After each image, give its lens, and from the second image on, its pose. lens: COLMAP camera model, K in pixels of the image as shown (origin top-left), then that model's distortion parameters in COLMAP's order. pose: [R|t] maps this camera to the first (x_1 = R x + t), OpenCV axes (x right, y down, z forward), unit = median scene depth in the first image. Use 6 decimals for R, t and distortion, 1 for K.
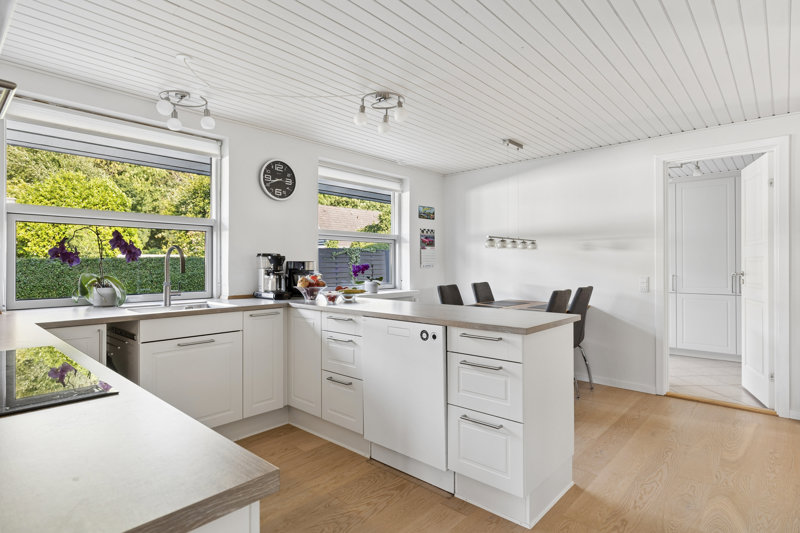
lens RADIAL K [[416.5, 0, 397.9], [0, 416.5, 262.5], [0, 0, 1]] dist [-0.004524, 0.000083]
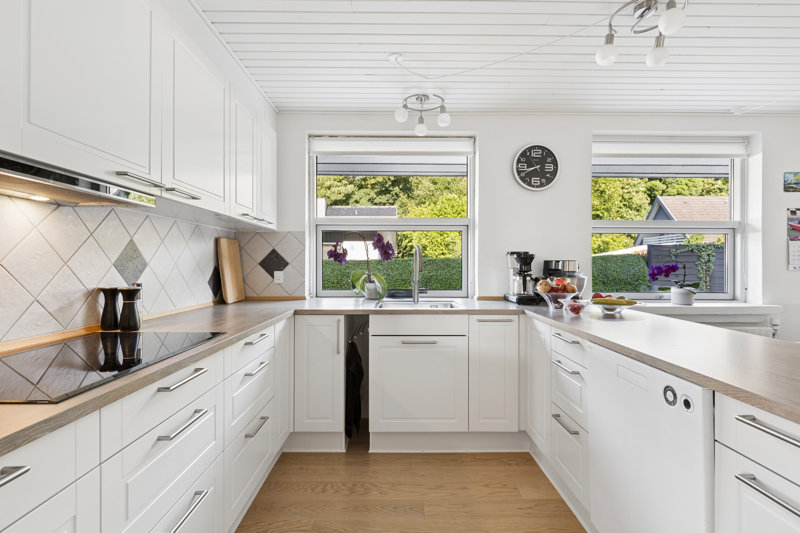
lens RADIAL K [[387.2, 0, 397.9], [0, 387.2, 264.5], [0, 0, 1]] dist [-0.004132, -0.000937]
pose [[0.679337, 0.005478, -0.733806, 0.122360], [-0.000873, 0.999977, 0.006657, 0.000405], [0.733826, -0.003882, 0.679326, 0.254561]]
